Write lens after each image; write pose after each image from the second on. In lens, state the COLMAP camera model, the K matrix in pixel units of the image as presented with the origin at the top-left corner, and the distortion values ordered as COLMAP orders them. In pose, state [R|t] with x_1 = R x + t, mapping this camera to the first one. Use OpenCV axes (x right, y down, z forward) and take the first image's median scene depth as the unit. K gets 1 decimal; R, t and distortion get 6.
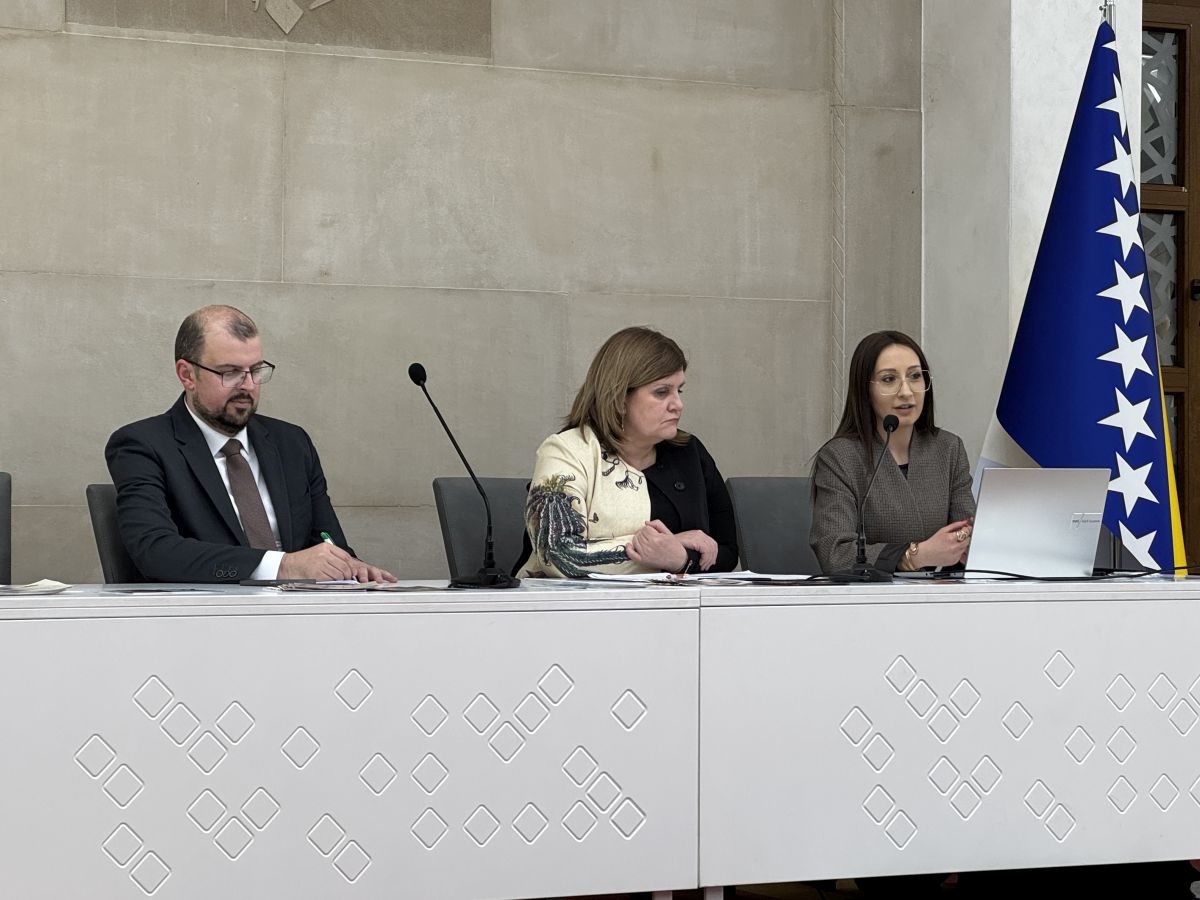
lens RADIAL K [[3060.7, 0, 595.9], [0, 3060.7, 440.0], [0, 0, 1]] dist [0.238251, 0.000000]
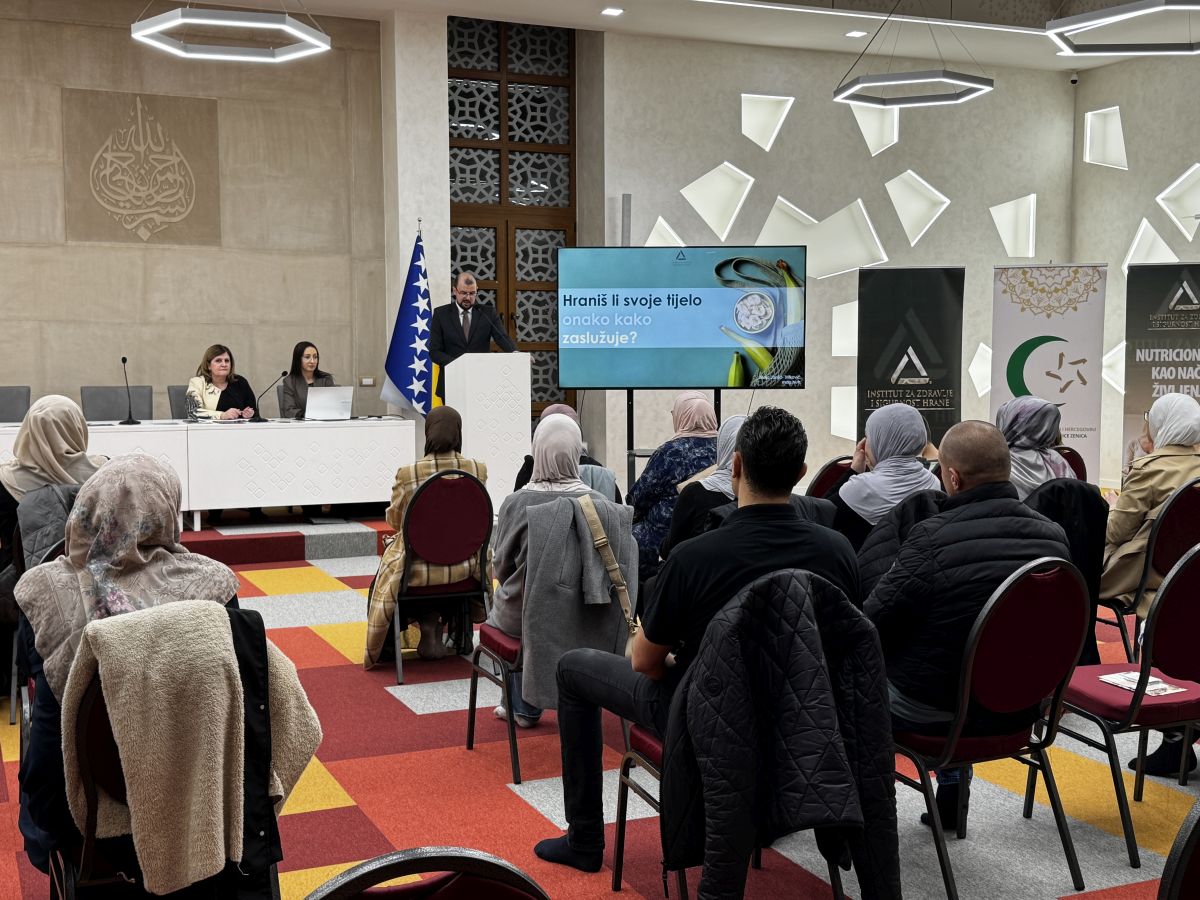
lens RADIAL K [[1437.9, 0, 596.8], [0, 1437.9, 460.1], [0, 0, 1]] dist [0.104501, 0.000000]
pose [[0.998112, 0.001787, -0.061401, 0.431839], [0.003797, 0.995870, 0.090706, -0.042136], [0.061310, -0.090768, 0.993983, -0.440128]]
